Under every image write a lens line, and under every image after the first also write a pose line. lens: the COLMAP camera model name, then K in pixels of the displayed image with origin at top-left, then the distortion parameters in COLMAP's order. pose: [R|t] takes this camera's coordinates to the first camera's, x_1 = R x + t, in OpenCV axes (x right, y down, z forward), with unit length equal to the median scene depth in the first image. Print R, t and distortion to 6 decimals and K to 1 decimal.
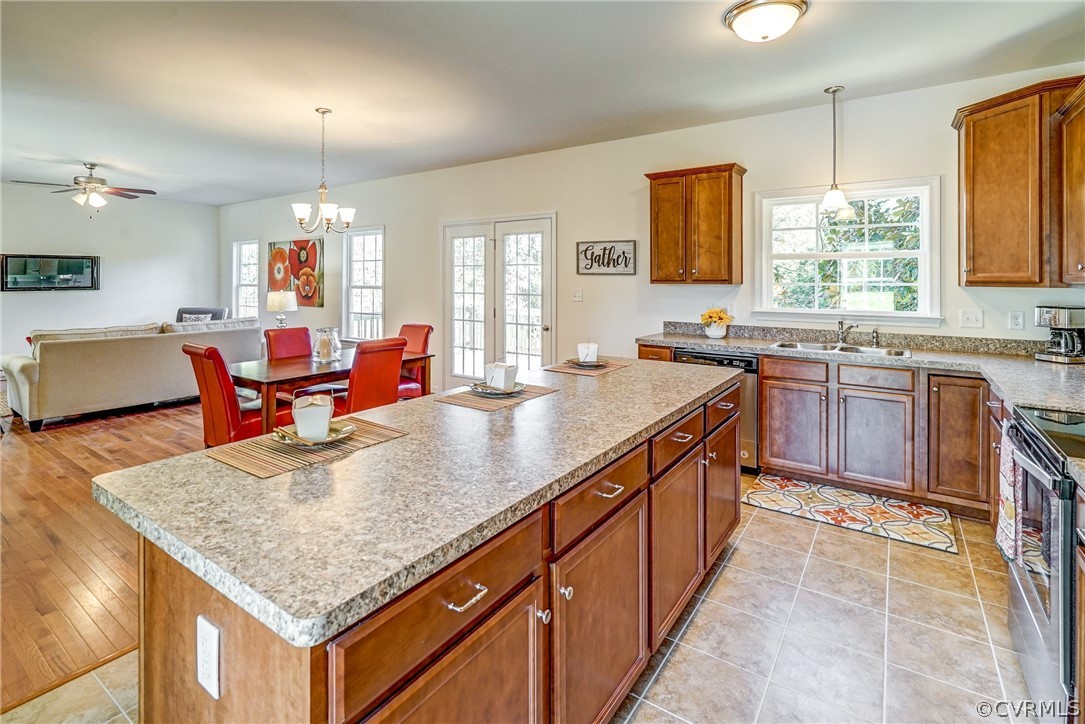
lens RADIAL K [[517.2, 0, 527.2], [0, 517.2, 273.5], [0, 0, 1]] dist [0.002233, -0.002896]
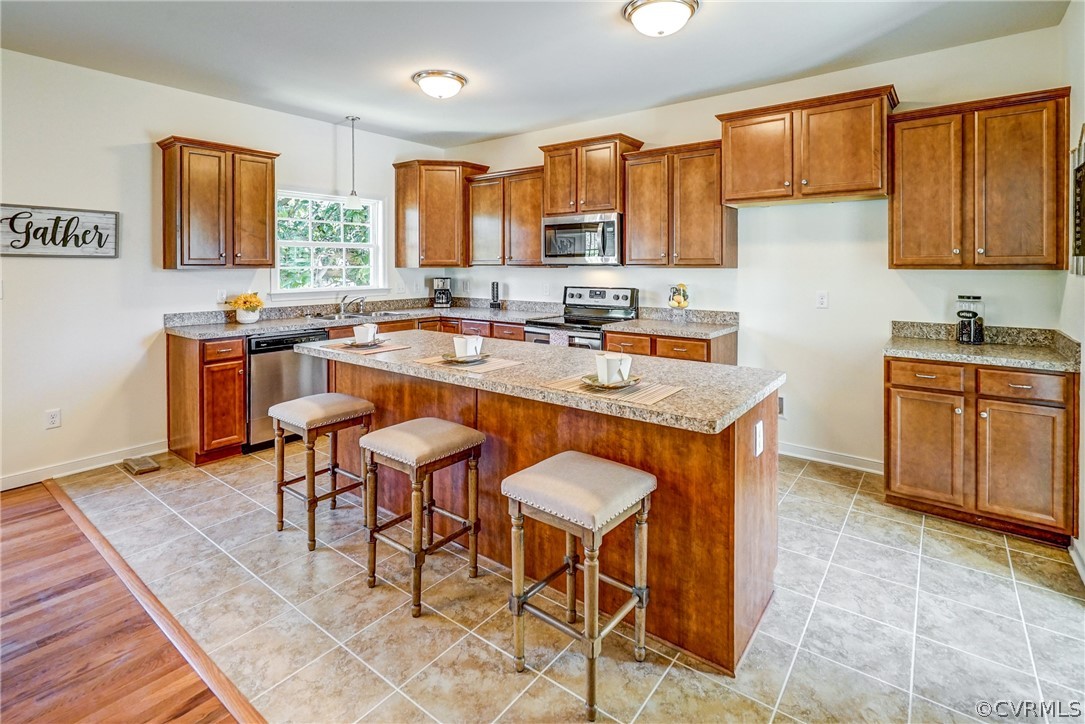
lens RADIAL K [[517.2, 0, 551.8], [0, 517.2, 263.8], [0, 0, 1]] dist [0.002233, -0.002896]
pose [[0.028367, -0.002158, 0.999595, -0.496600], [-0.010369, 0.999943, 0.002453, 0.002345], [-0.999544, -0.010434, 0.028343, 0.322570]]
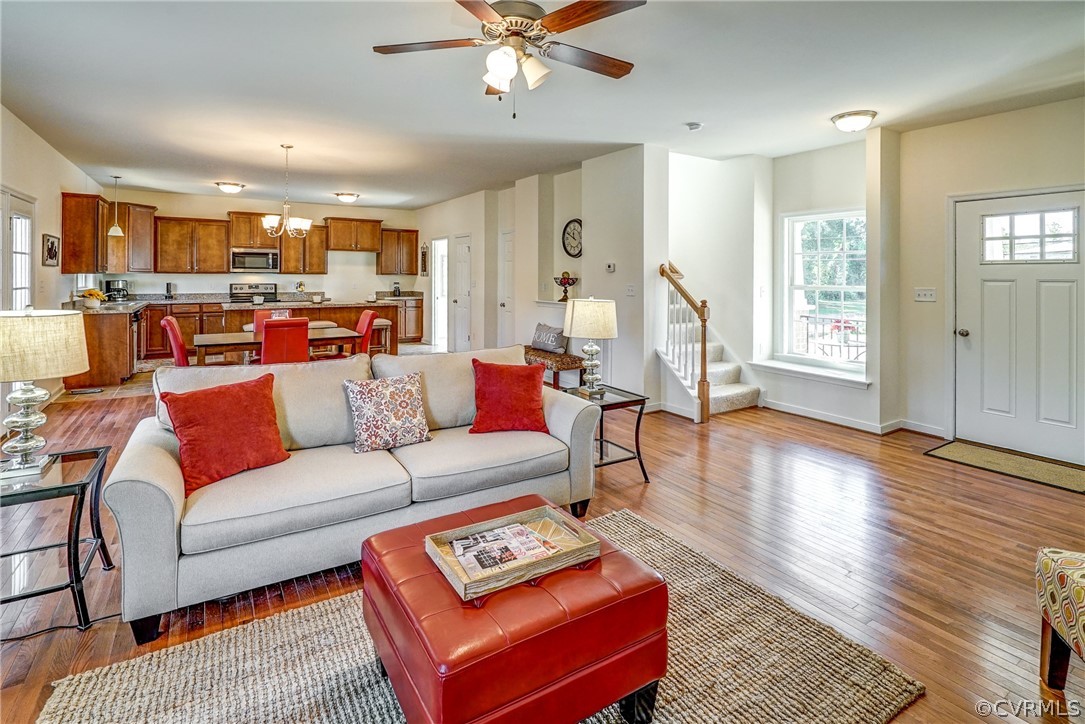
lens RADIAL K [[517.2, 0, 522.5], [0, 517.2, 274.4], [0, 0, 1]] dist [0.002233, -0.002896]
pose [[-0.925316, -0.010560, 0.379050, -1.151343], [-0.015182, 0.999842, -0.009207, 0.014181], [-0.378893, -0.014274, -0.925330, 1.591531]]
